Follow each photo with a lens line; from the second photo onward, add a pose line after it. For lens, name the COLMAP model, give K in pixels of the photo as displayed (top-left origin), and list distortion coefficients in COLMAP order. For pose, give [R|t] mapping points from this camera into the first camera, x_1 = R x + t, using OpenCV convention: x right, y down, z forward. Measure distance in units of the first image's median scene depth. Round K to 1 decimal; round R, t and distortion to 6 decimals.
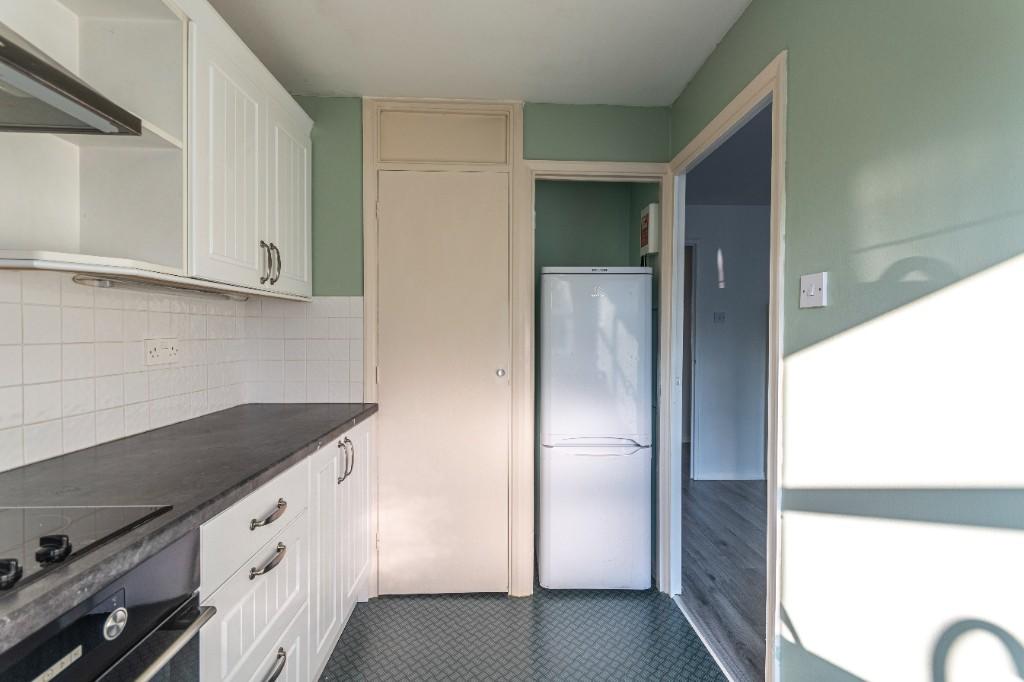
lens RADIAL K [[458.1, 0, 511.3], [0, 458.1, 330.4], [0, 0, 1]] dist [0.007336, -0.000956]
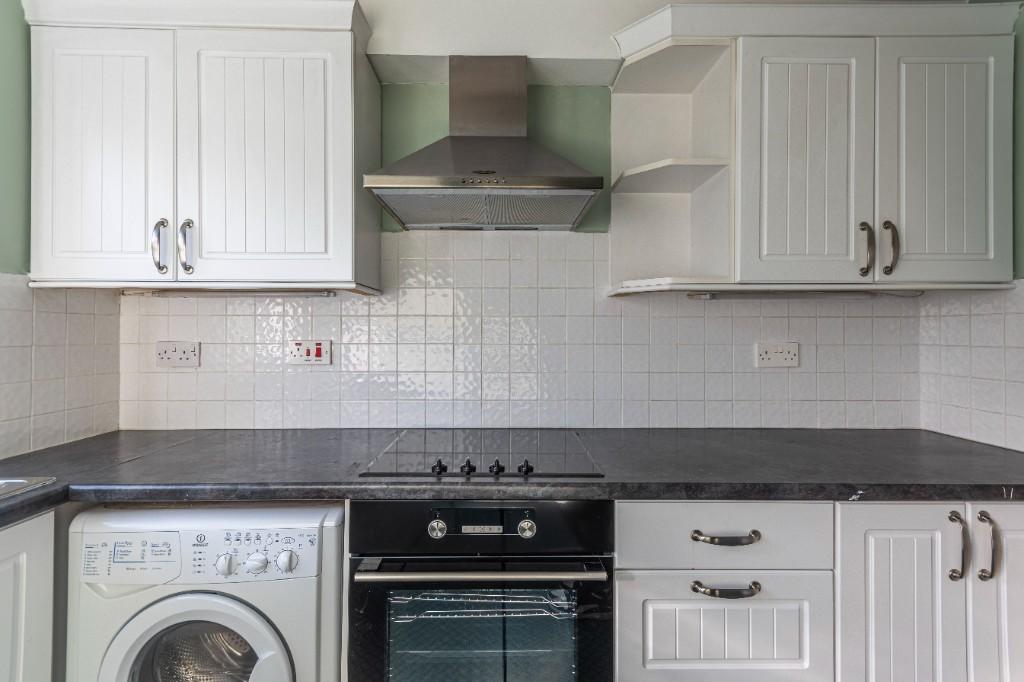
lens RADIAL K [[458.1, 0, 511.3], [0, 458.1, 330.4], [0, 0, 1]] dist [0.007336, -0.000956]
pose [[-0.022548, -0.011722, -0.999677, 0.285852], [0.003029, 0.999926, -0.011794, 0.001014], [0.999741, -0.003293, -0.022511, 0.430695]]
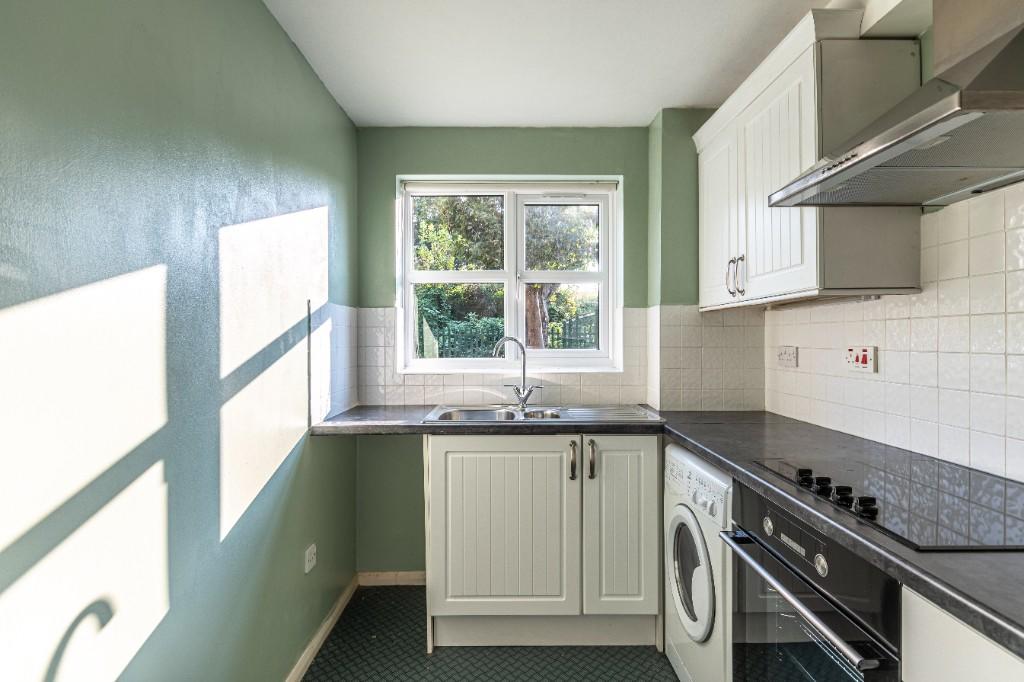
lens RADIAL K [[498.6, 0, 512.0], [0, 498.6, 341.0], [0, 0, 1]] dist [0.000460, 0.000035]
pose [[-0.999433, -0.000345, 0.033659, -0.018388], [-0.000386, 0.999999, -0.001209, -0.000227], [-0.033659, -0.001222, -0.999433, 1.080692]]
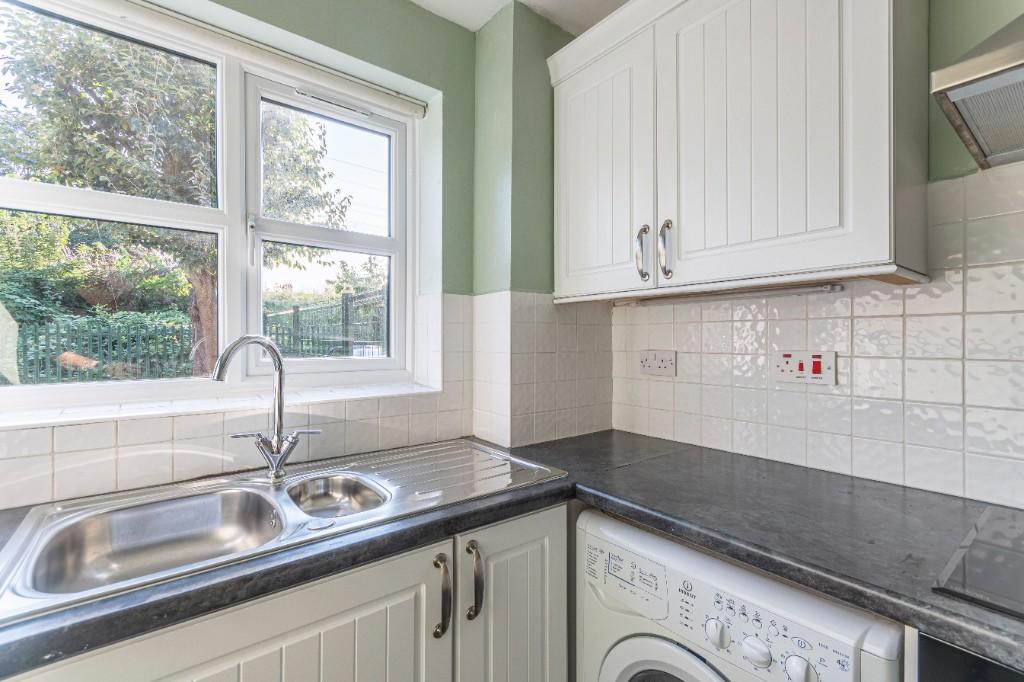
lens RADIAL K [[452.5, 0, 515.1], [0, 452.5, 338.0], [0, 0, 1]] dist [0.004660, 0.000058]
pose [[-0.807660, -0.006349, -0.589614, 0.124059], [-0.000312, 0.999946, -0.010340, -0.004692], [0.589648, -0.008168, -0.807619, 0.289940]]
